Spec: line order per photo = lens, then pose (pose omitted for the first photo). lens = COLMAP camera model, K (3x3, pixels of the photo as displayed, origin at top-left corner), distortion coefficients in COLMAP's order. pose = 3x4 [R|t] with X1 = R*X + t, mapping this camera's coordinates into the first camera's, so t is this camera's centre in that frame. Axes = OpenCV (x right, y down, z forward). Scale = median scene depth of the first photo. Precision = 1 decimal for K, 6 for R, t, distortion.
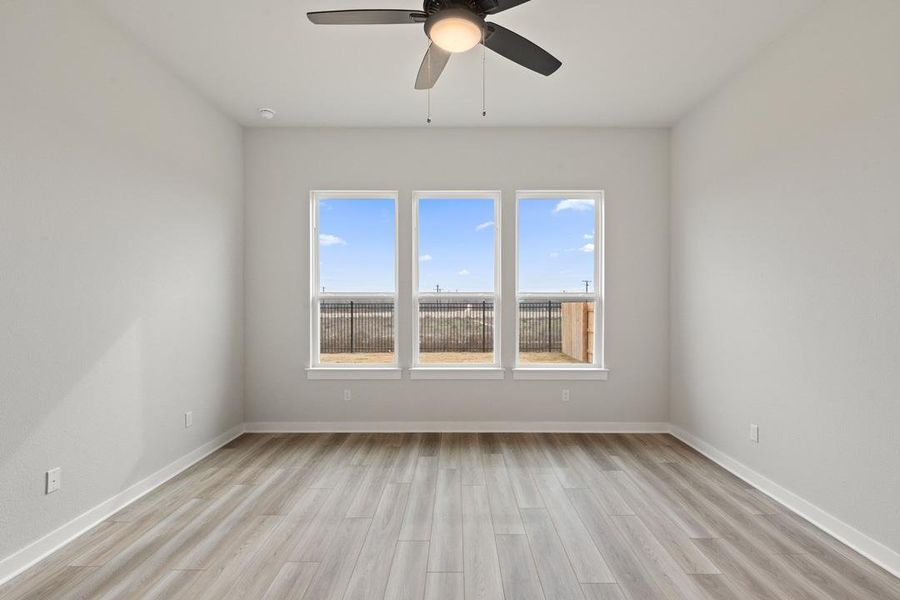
lens RADIAL K [[415.1, 0, 450.7], [0, 415.1, 306.6], [0, 0, 1]] dist [0.001875, -0.004001]
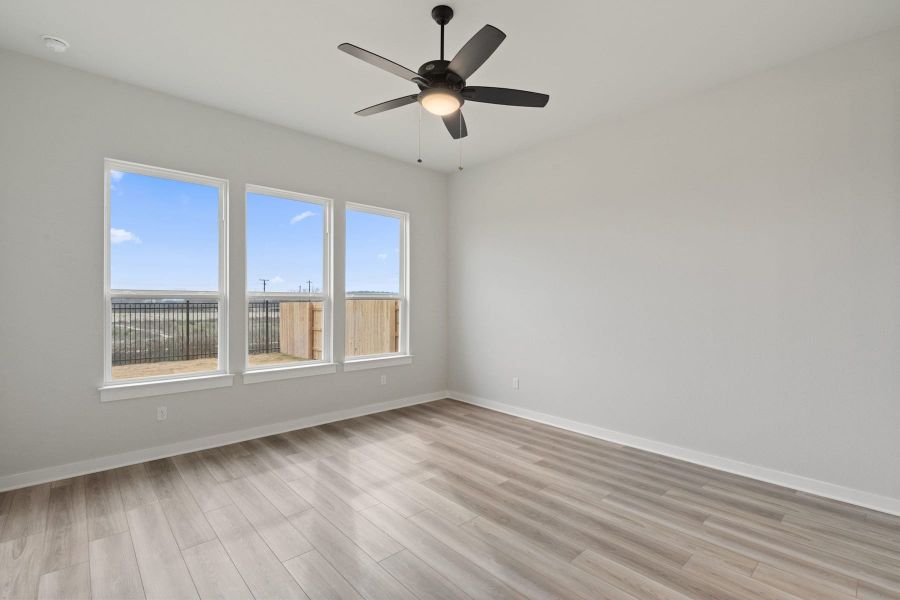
lens RADIAL K [[415.1, 0, 447.8], [0, 415.1, 304.9], [0, 0, 1]] dist [0.001875, -0.004001]
pose [[0.732730, -0.003797, 0.680508, -0.440464], [0.006083, 0.999981, -0.000971, 0.000251], [-0.680492, 0.004851, 0.732740, -0.000888]]
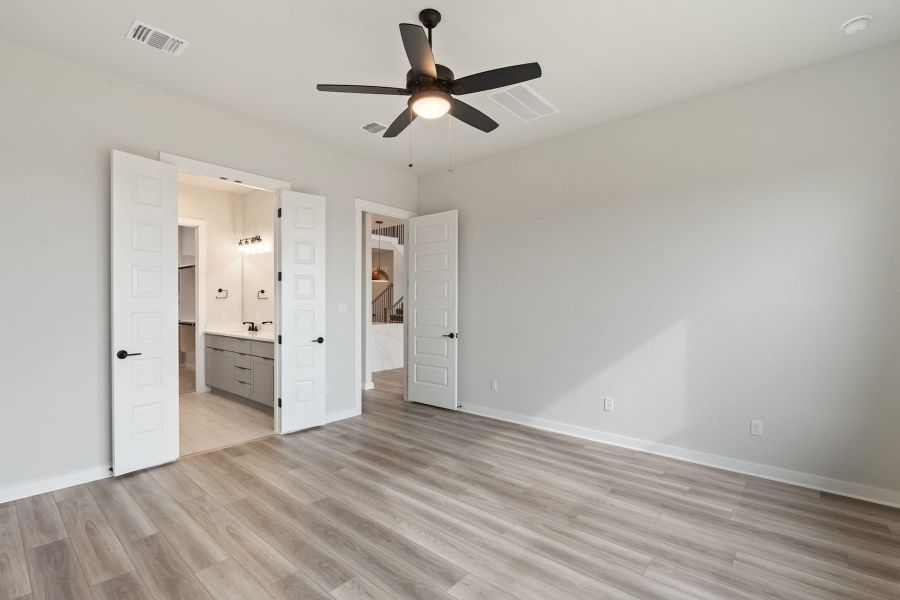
lens RADIAL K [[415.1, 0, 447.2], [0, 415.1, 300.8], [0, 0, 1]] dist [0.001875, -0.004001]
pose [[-0.655035, -0.007074, -0.755565, 0.504978], [-0.012310, 0.999923, 0.001311, -0.013270], [0.755498, 0.010160, -0.655072, 0.966899]]
